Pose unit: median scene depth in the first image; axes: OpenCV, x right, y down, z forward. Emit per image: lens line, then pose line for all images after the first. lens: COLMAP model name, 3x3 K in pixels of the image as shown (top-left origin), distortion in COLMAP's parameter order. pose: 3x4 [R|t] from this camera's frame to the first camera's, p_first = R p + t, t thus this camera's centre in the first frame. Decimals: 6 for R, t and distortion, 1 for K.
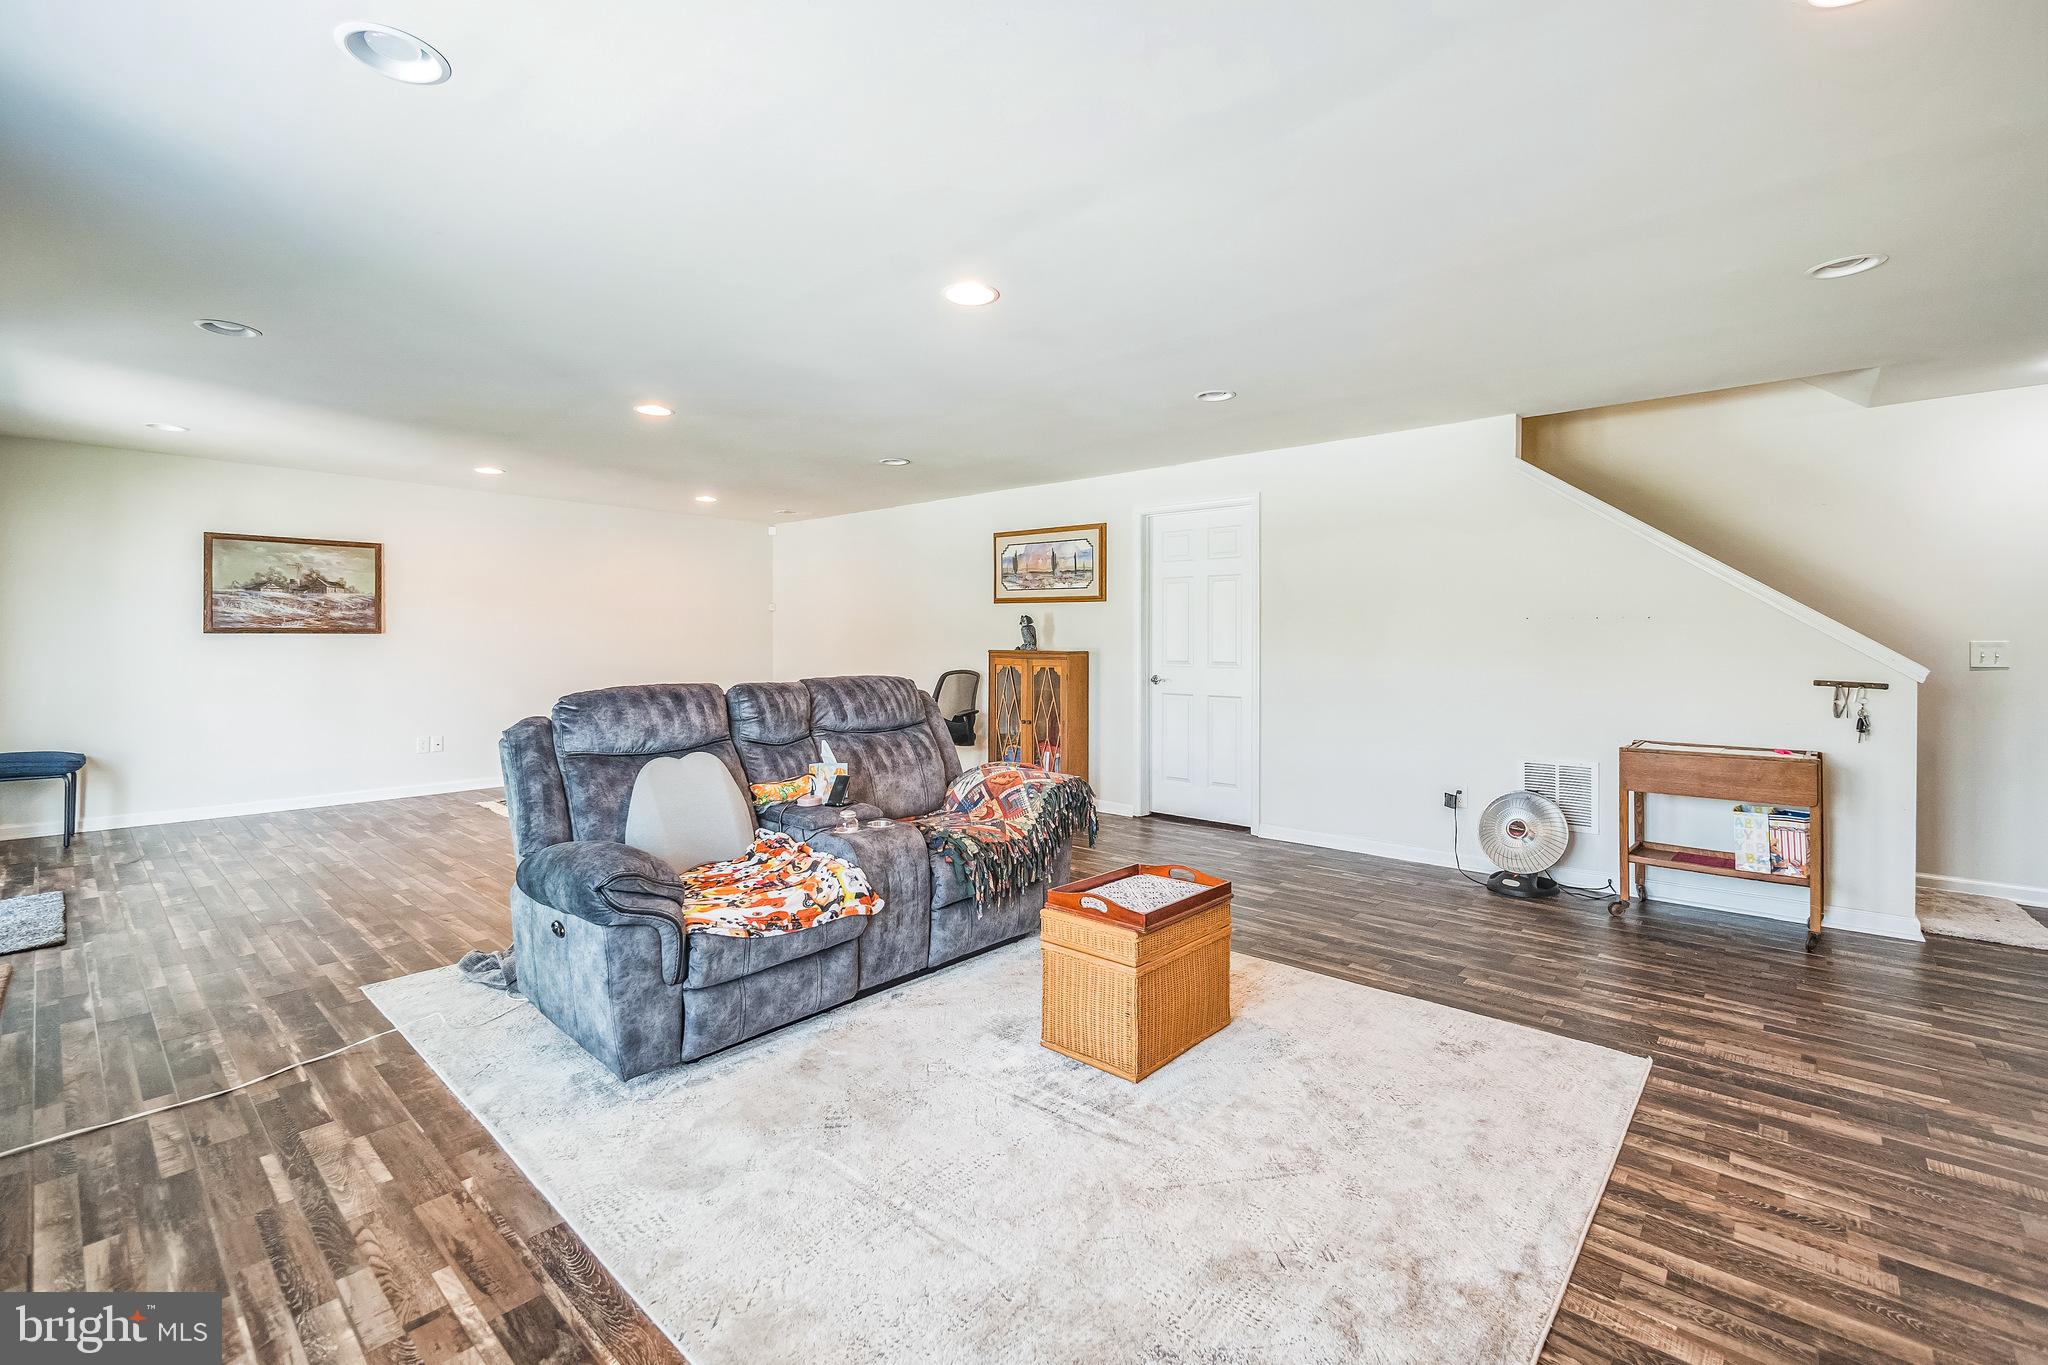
lens RADIAL K [[873.3, 0, 1016.1], [0, 873.3, 668.2], [0, 0, 1]] dist [-0.014618, 0.003121]
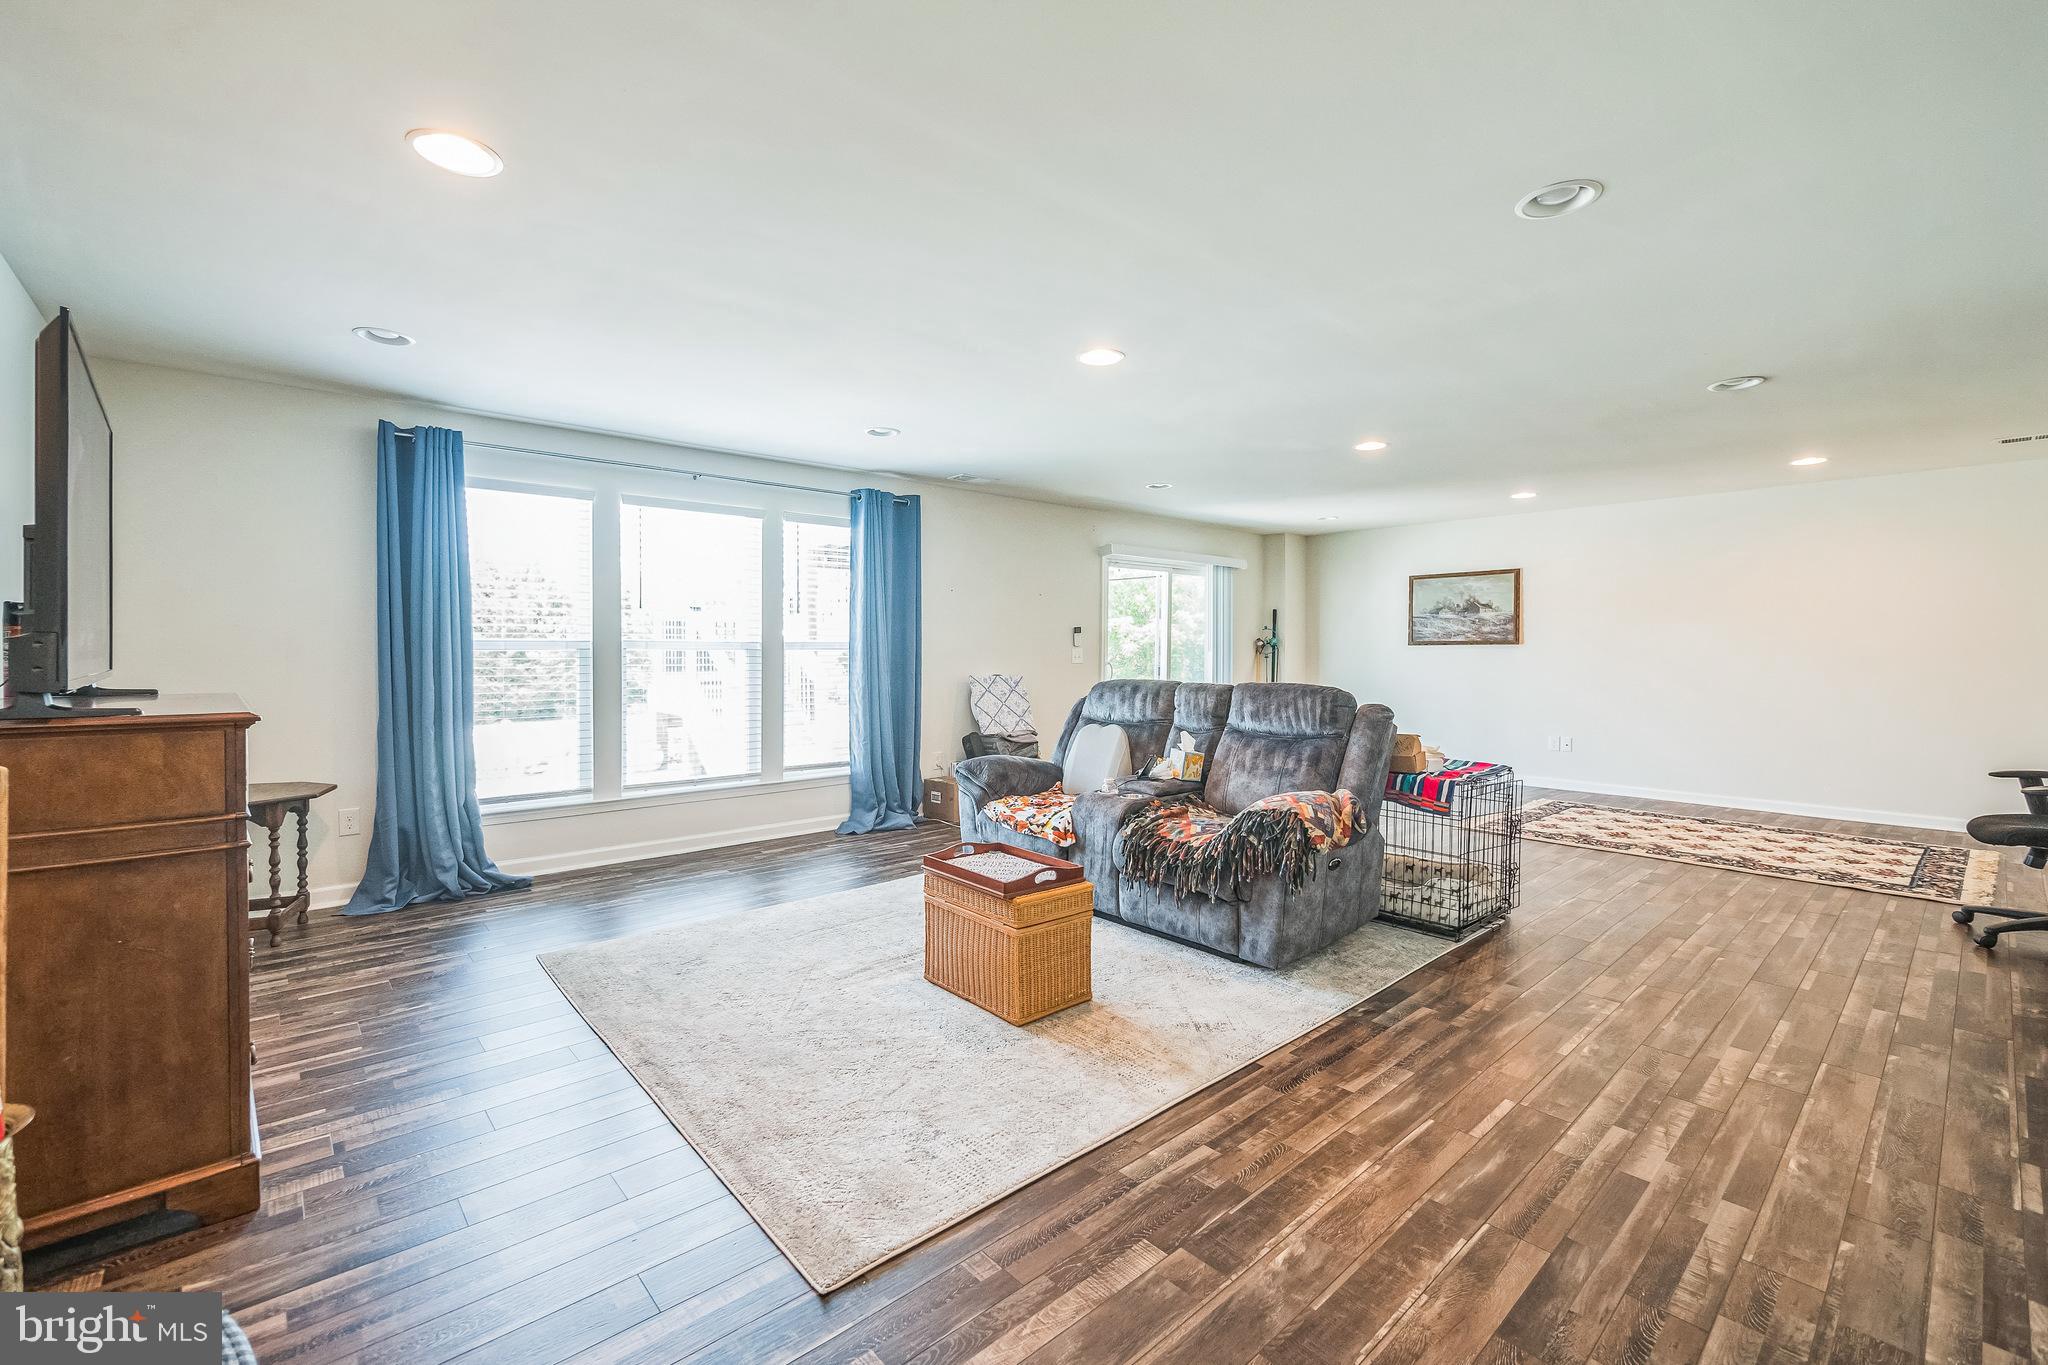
lens RADIAL K [[873.3, 0, 1017.5], [0, 873.3, 672.0], [0, 0, 1]] dist [-0.014618, 0.003121]
pose [[-0.120237, 0.023078, -0.992477, 0.586297], [-0.031908, 0.999123, 0.027098, -0.014697], [0.992232, 0.034927, -0.119395, 0.523206]]
